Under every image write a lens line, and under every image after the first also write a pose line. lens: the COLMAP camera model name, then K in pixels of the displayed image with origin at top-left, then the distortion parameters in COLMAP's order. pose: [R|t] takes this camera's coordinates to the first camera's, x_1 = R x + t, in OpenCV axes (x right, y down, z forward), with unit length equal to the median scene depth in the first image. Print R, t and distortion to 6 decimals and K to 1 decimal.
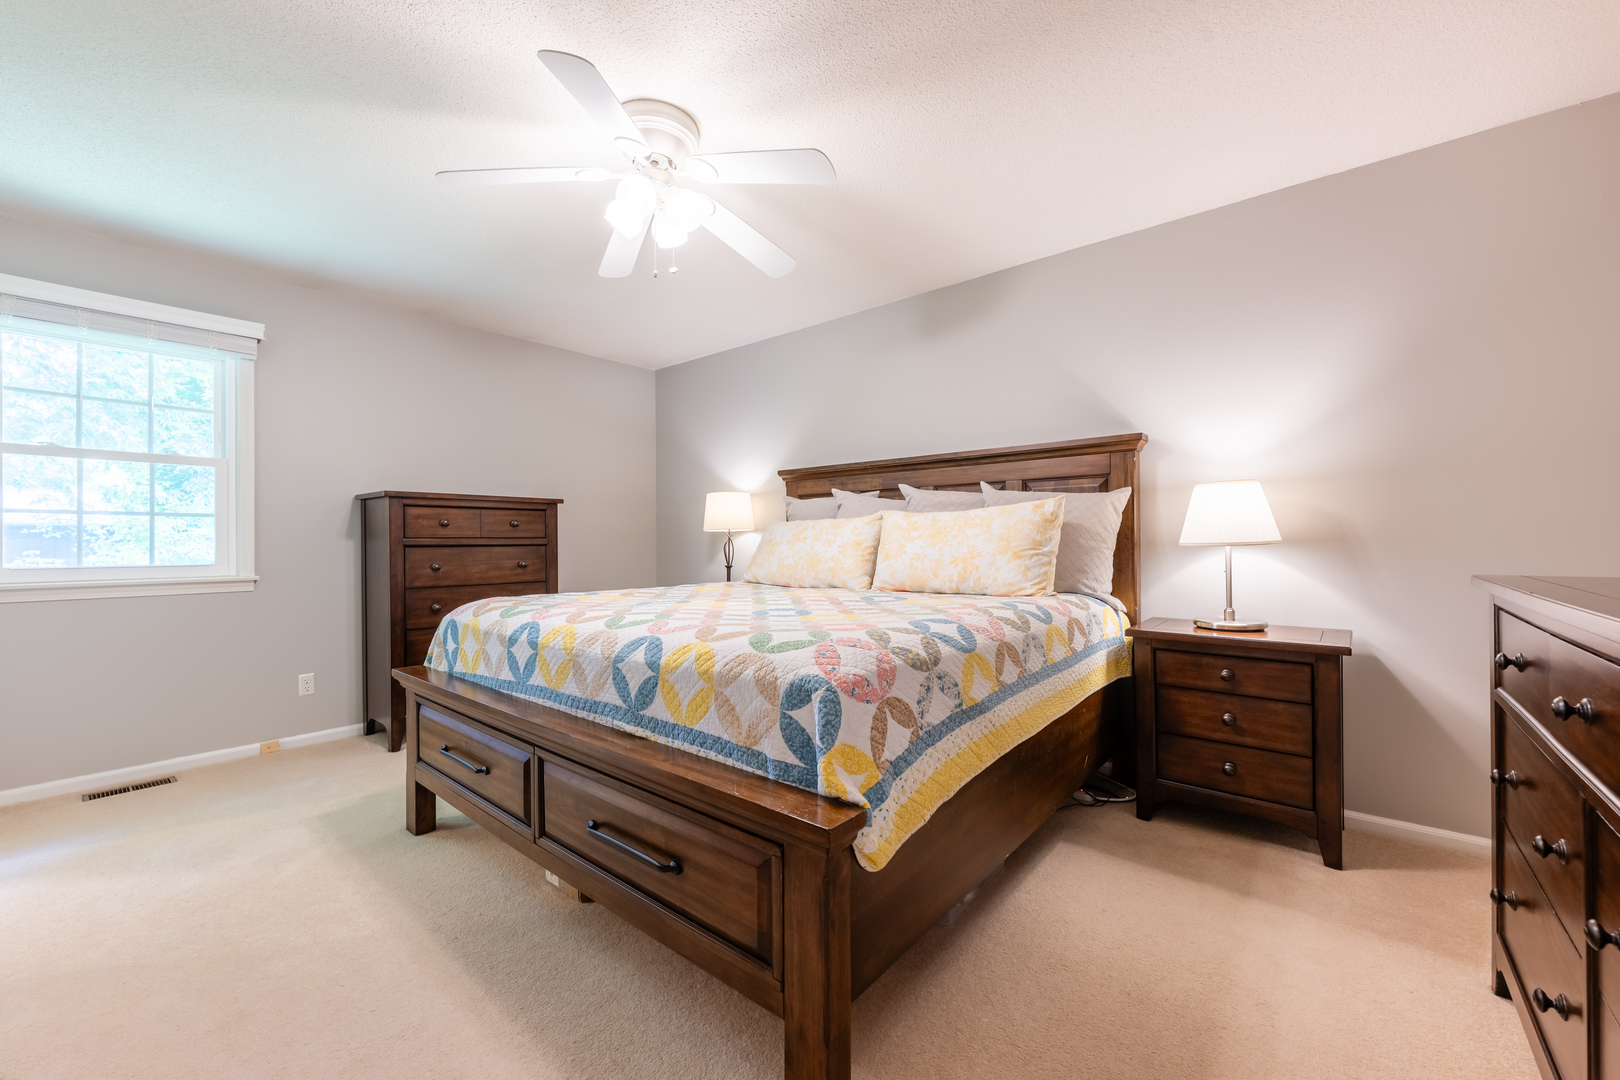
lens RADIAL K [[641.3, 0, 805.7], [0, 641.3, 542.9], [0, 0, 1]] dist [-0.000237, 0.000183]
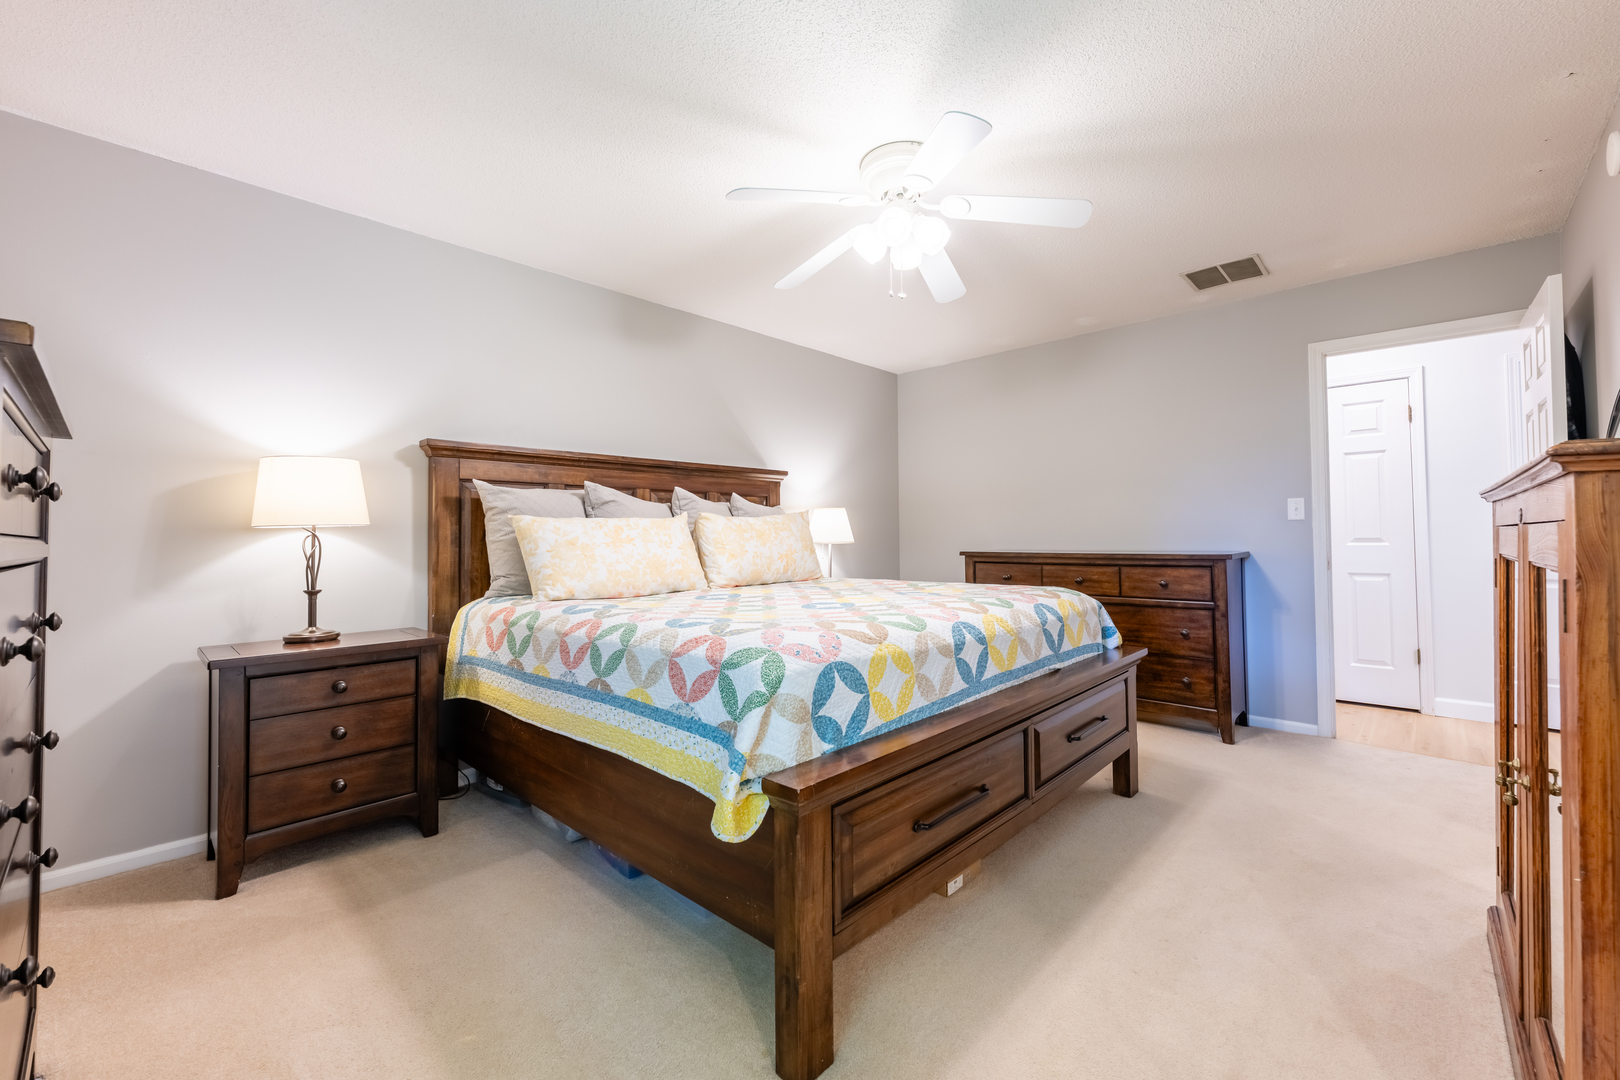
lens RADIAL K [[647.9, 0, 825.8], [0, 647.9, 530.5], [0, 0, 1]] dist [-0.000547, -0.000010]
pose [[0.047547, 0.017996, 0.998707, -0.930760], [0.013145, 0.999740, -0.018640, 0.000762], [-0.998783, 0.014014, 0.047298, 0.761539]]
